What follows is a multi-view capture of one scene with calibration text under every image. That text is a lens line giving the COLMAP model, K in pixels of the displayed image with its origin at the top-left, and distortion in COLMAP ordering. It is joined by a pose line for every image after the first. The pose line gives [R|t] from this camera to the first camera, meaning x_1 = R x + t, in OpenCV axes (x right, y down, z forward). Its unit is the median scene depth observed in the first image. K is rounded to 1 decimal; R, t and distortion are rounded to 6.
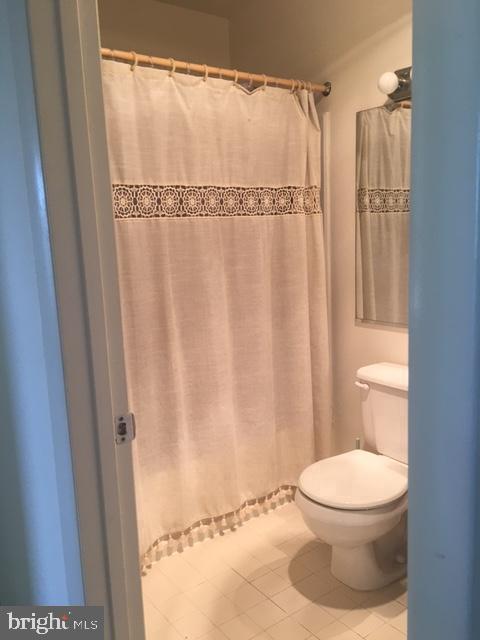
lens RADIAL K [[543.9, 0, 240.0], [0, 543.9, 321.1], [0, 0, 1]] dist [0.059418, -0.066247]
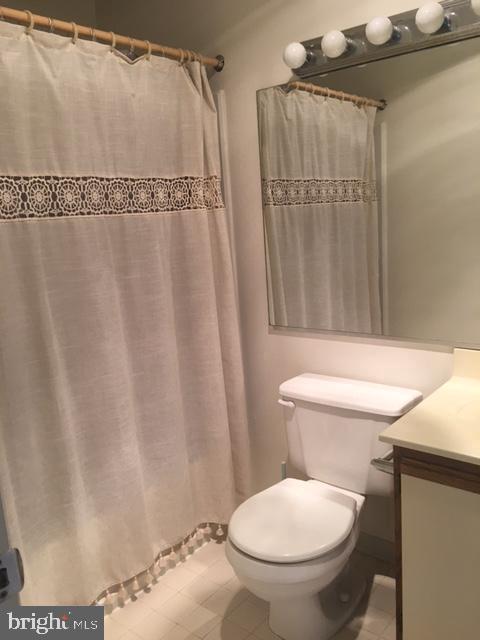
lens RADIAL K [[543.9, 0, 241.1], [0, 543.9, 321.1], [0, 0, 1]] dist [0.059418, -0.066247]
pose [[0.971889, -0.070029, 0.224782, -0.034180], [0.066827, 0.997526, 0.021830, -0.037830], [-0.225755, -0.006195, 0.974164, 0.161127]]
